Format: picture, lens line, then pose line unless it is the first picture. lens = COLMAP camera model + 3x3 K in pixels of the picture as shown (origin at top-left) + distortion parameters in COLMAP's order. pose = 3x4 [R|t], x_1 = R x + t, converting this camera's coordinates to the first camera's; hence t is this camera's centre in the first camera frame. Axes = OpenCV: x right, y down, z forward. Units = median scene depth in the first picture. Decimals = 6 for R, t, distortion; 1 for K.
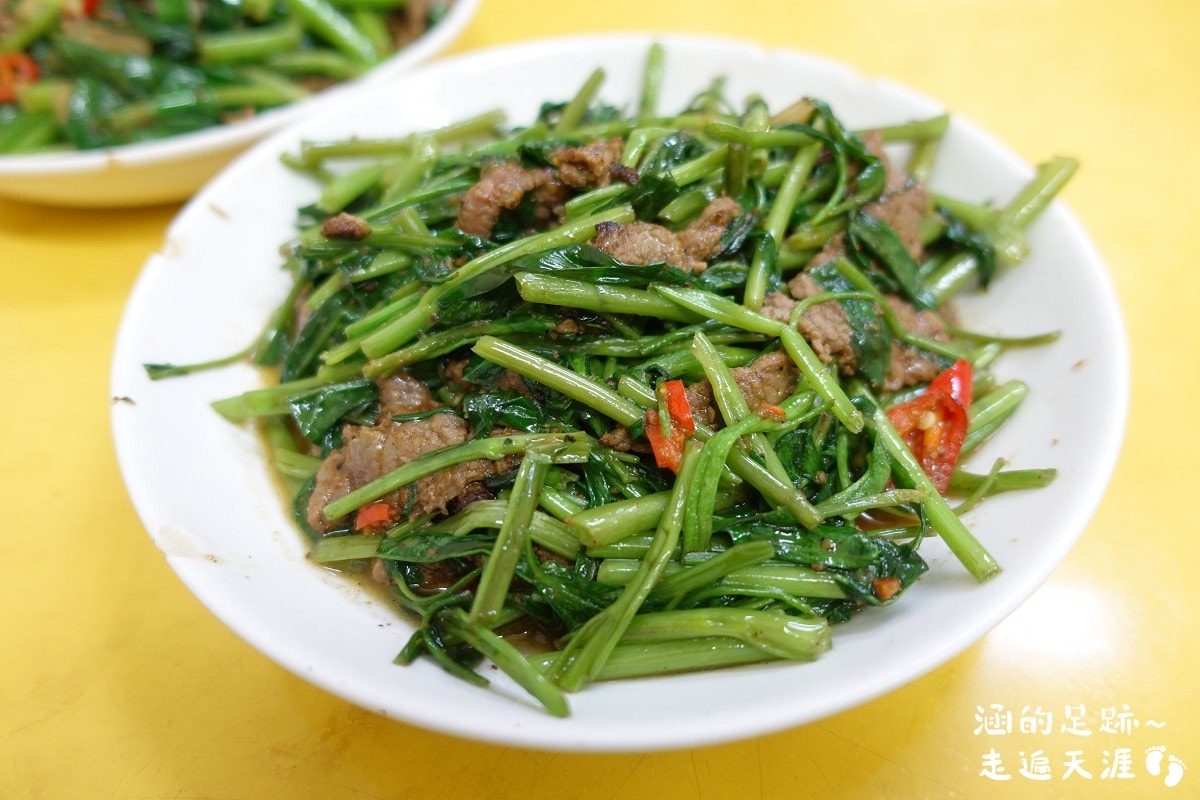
lens RADIAL K [[794.2, 0, 596.3], [0, 794.2, 382.0], [0, 0, 1]] dist [-0.007813, 0.012301]
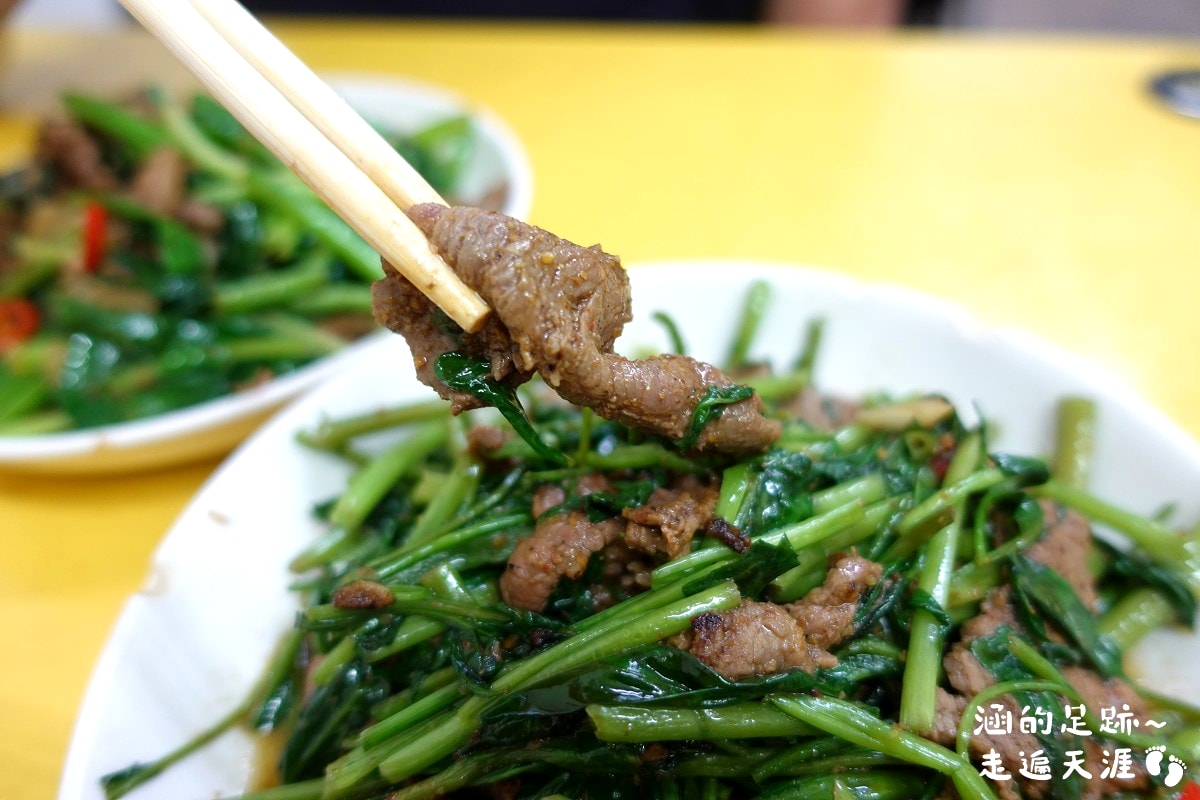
lens RADIAL K [[794.2, 0, 604.5], [0, 794.2, 385.7], [0, 0, 1]] dist [-0.007813, 0.012301]
pose [[0.999136, -0.010949, -0.040104, -0.048422], [0.006655, 0.994379, -0.105672, -0.332760], [0.041036, 0.105313, 0.993592, 0.227383]]
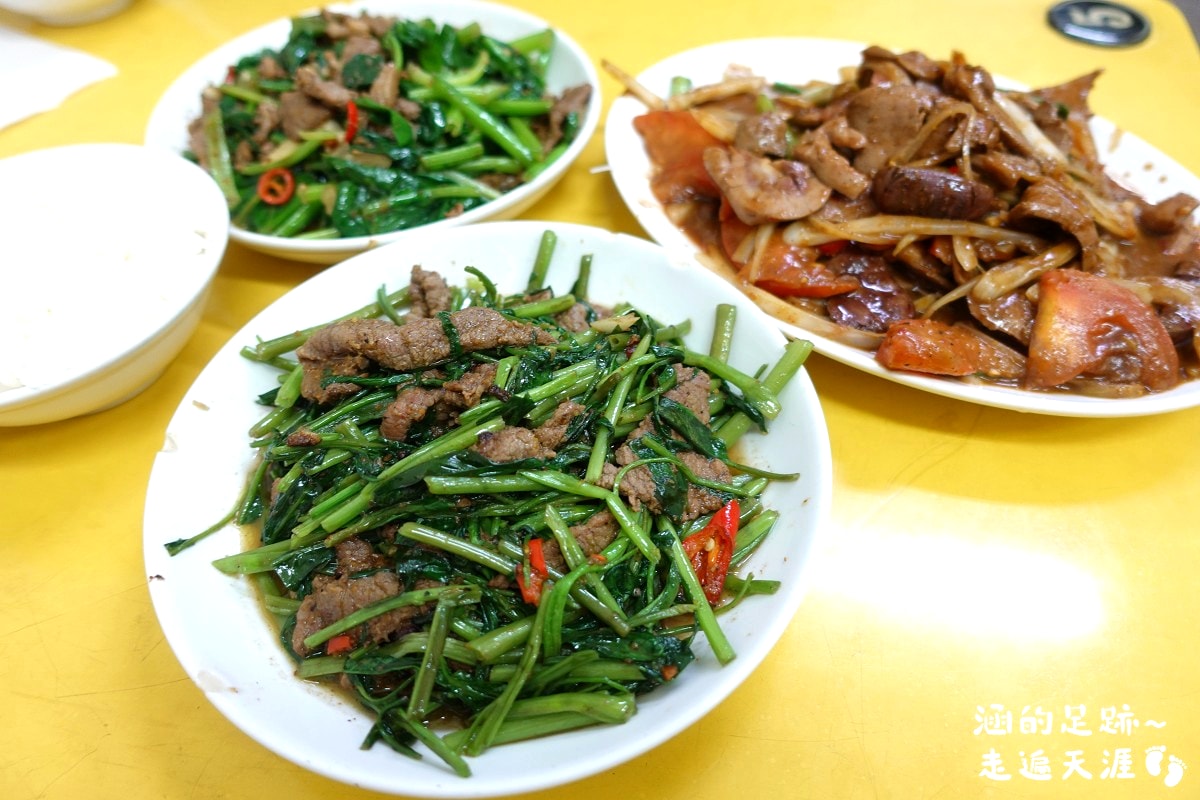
lens RADIAL K [[794.2, 0, 596.5], [0, 794.2, 387.9], [0, 0, 1]] dist [-0.007813, 0.012301]
pose [[0.995358, -0.061709, 0.073858, 0.114586], [0.059503, 0.997725, 0.031702, -0.315736], [-0.075646, -0.027160, 0.996765, -0.485068]]
